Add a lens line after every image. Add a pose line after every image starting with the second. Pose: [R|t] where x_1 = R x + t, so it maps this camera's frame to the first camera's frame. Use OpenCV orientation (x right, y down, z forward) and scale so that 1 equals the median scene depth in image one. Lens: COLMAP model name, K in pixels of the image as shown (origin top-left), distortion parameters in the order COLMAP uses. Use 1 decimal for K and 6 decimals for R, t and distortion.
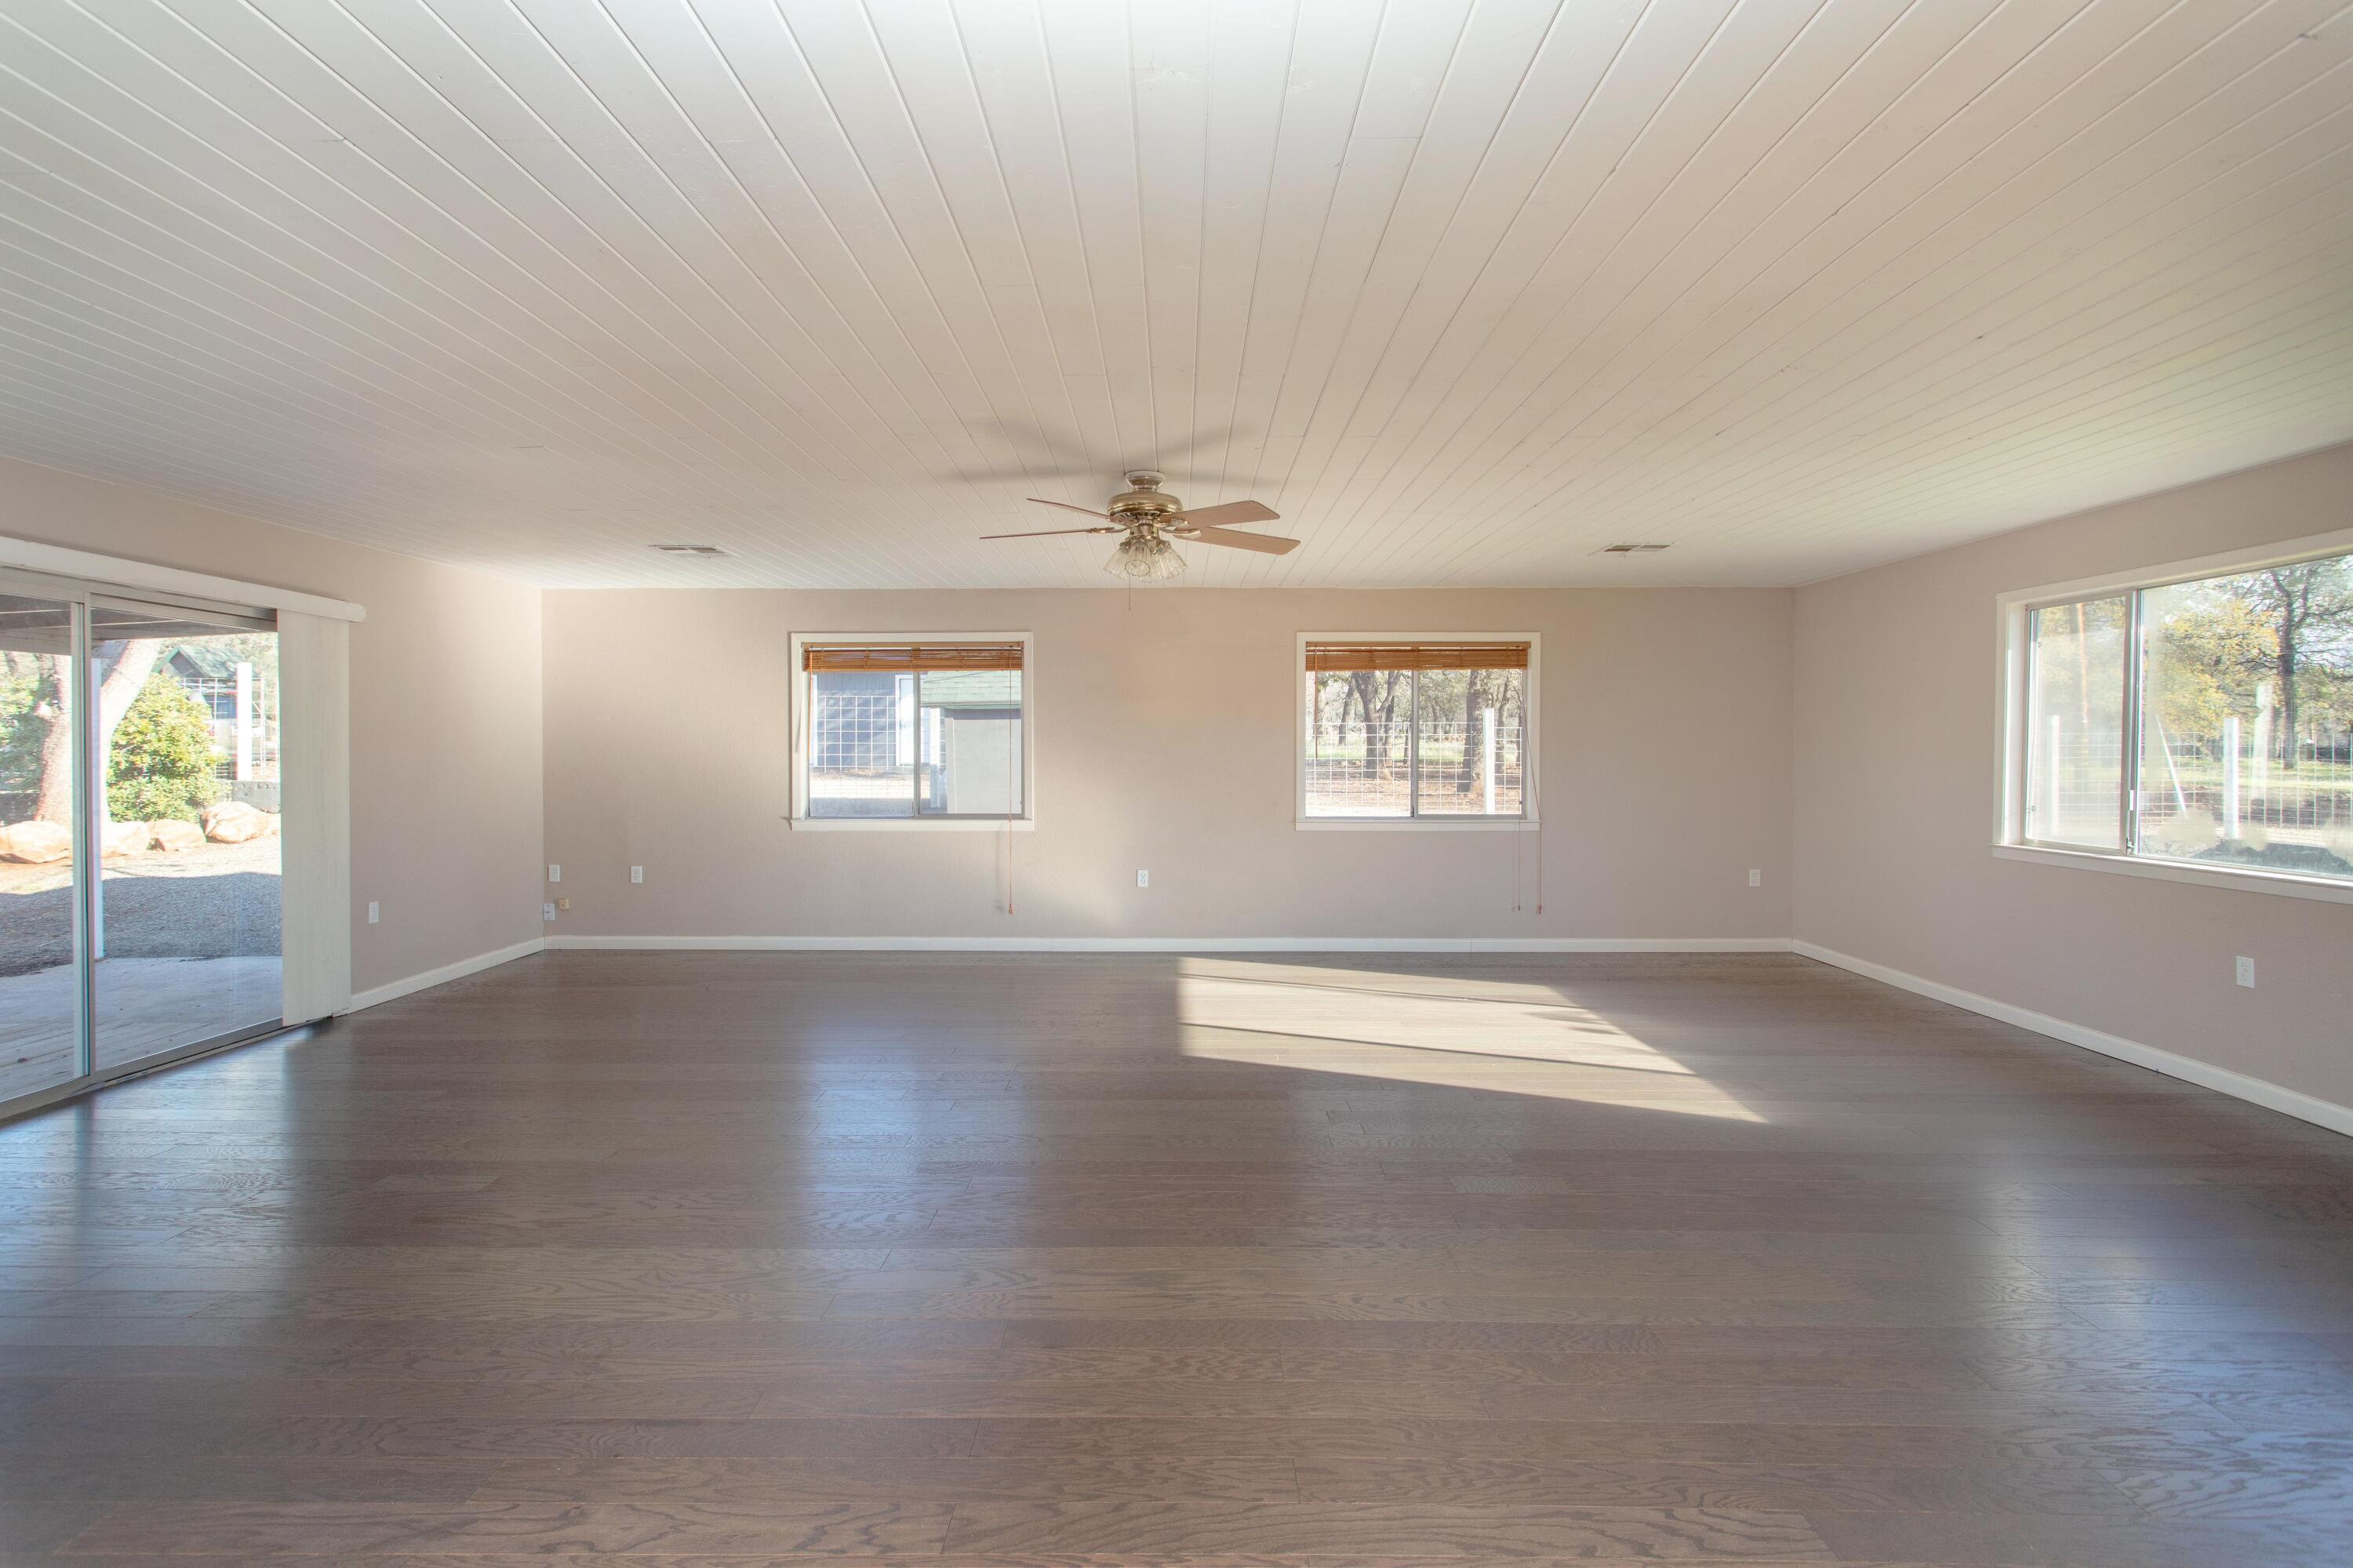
lens RADIAL K [[1113.3, 0, 1176.5], [0, 1113.3, 784.0], [0, 0, 1]] dist [0.000189, 0.000088]
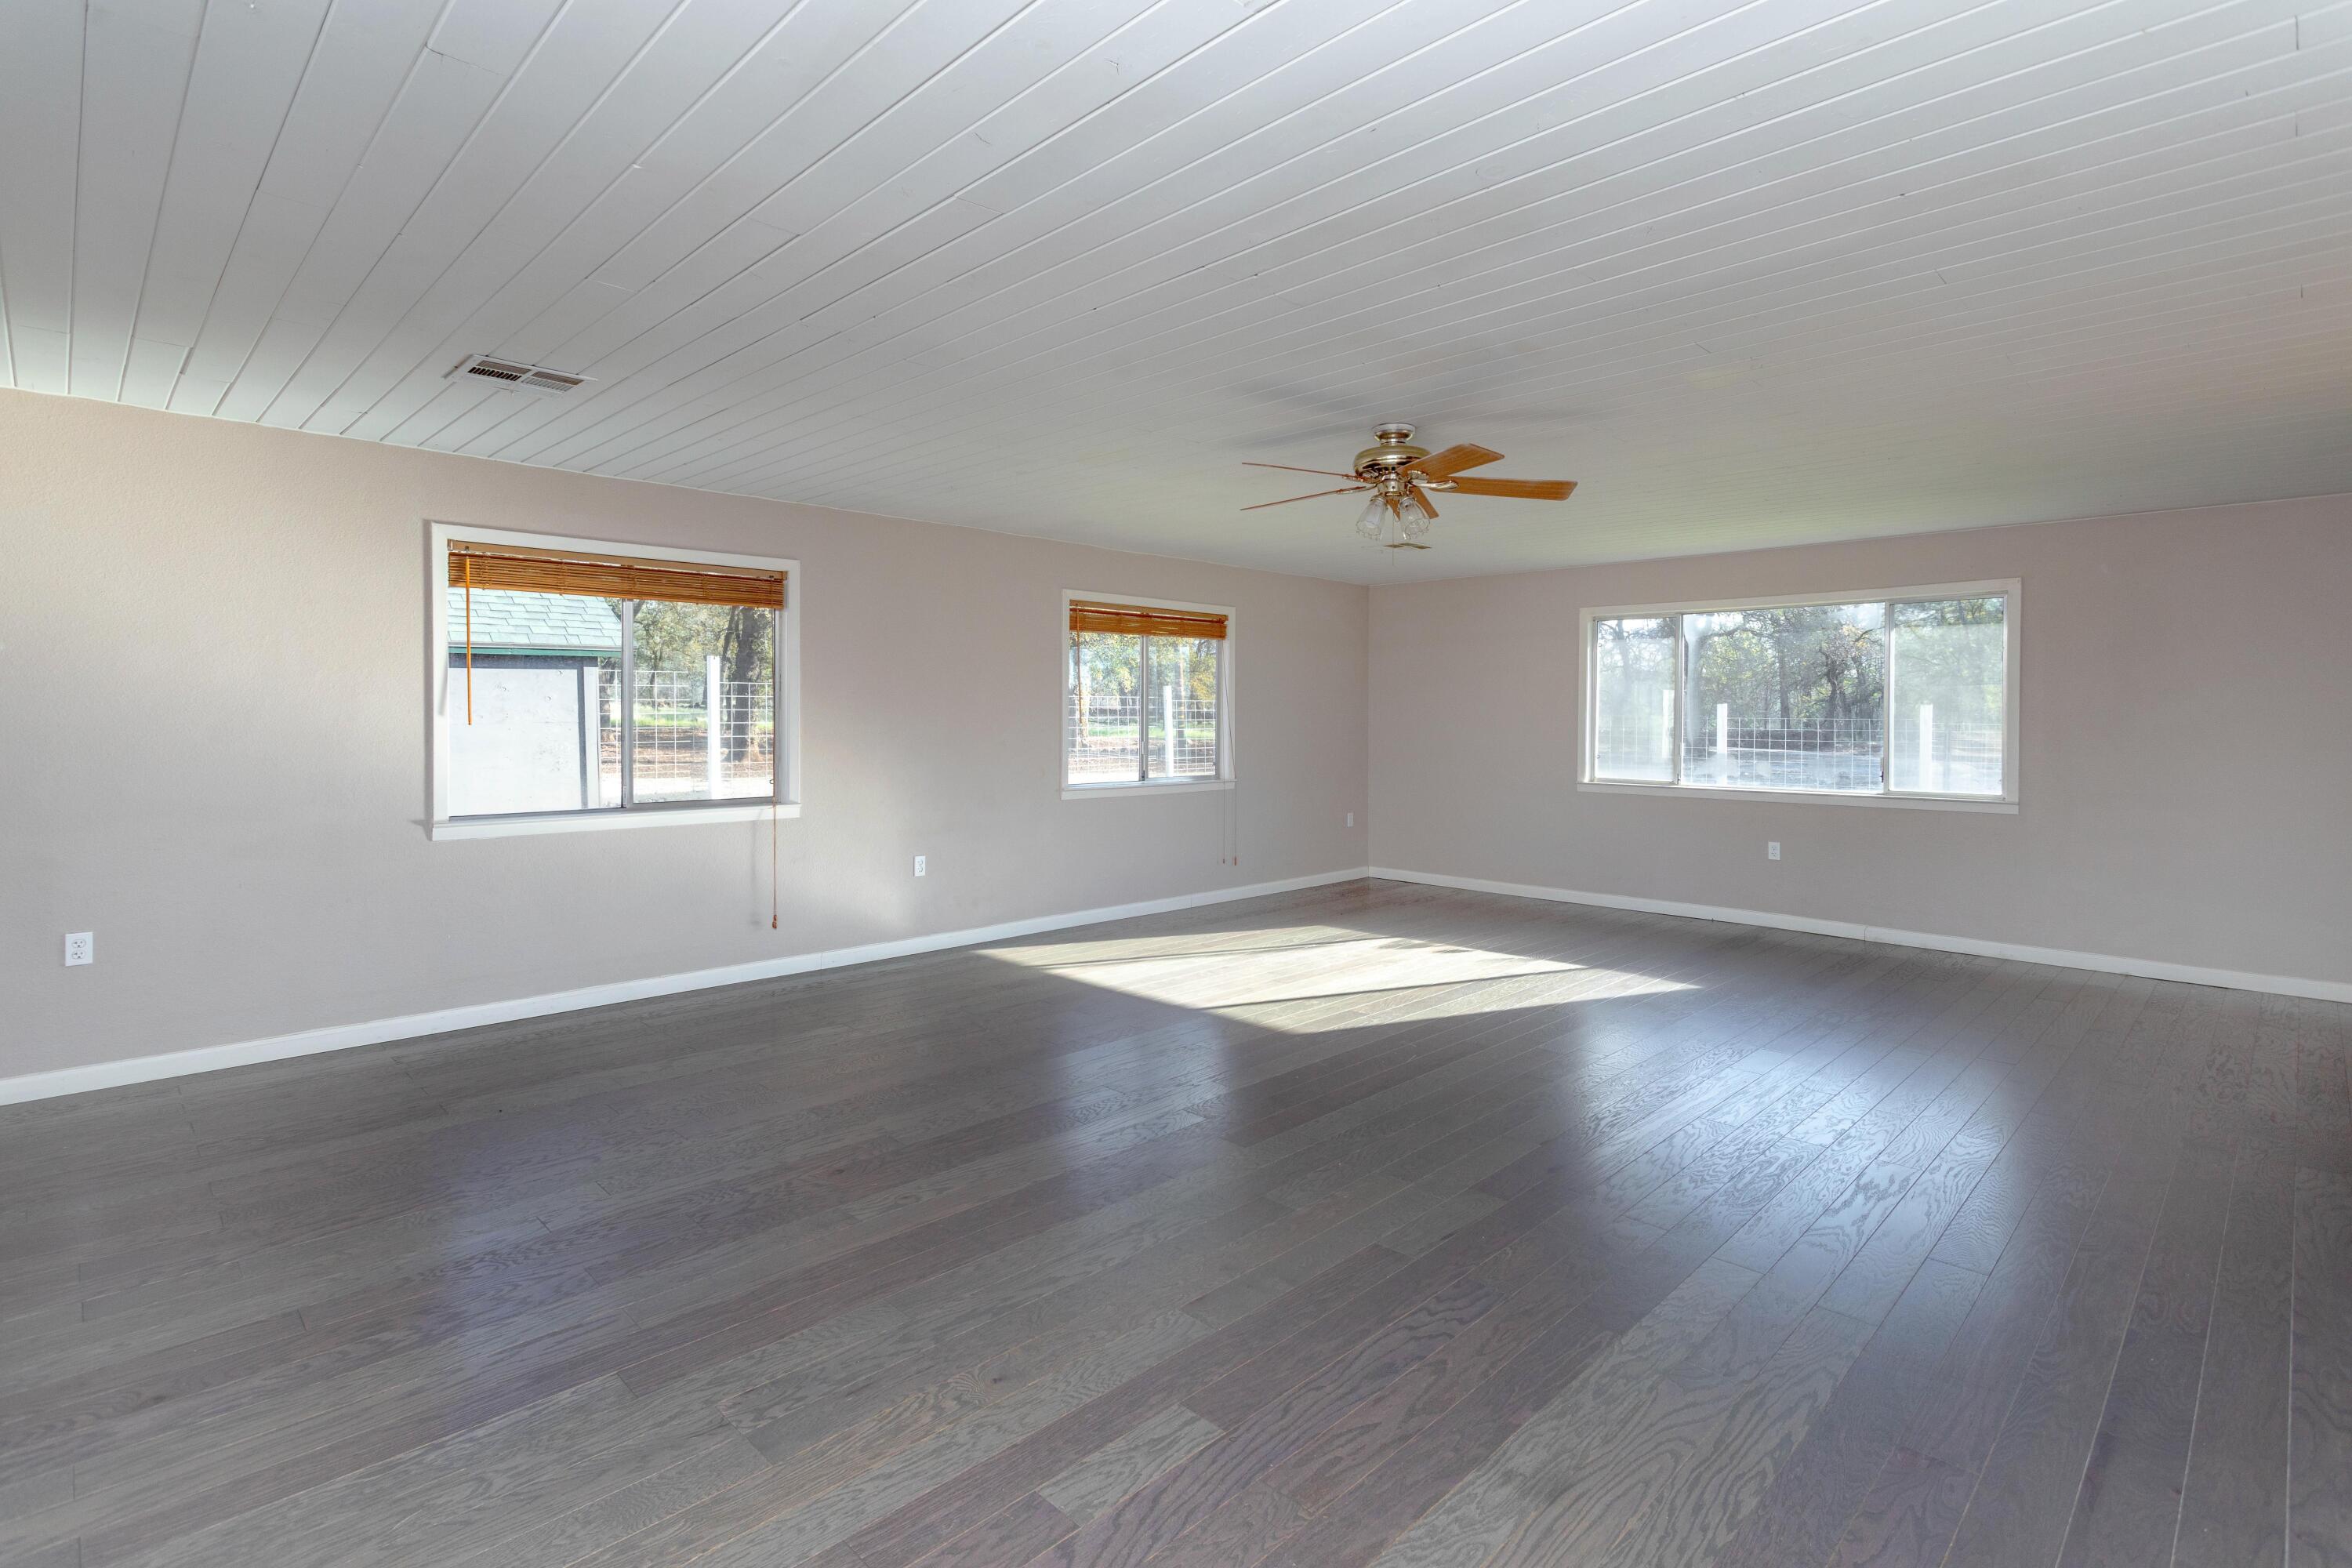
lens RADIAL K [[1124.4, 0, 1179.4], [0, 1124.4, 729.6], [0, 0, 1]] dist [0.001425, 0.000292]
pose [[0.702177, -0.006349, 0.711974, -0.499199], [0.017564, 0.999810, -0.008407, -0.007735], [-0.711786, 0.018409, 0.702155, 0.264822]]
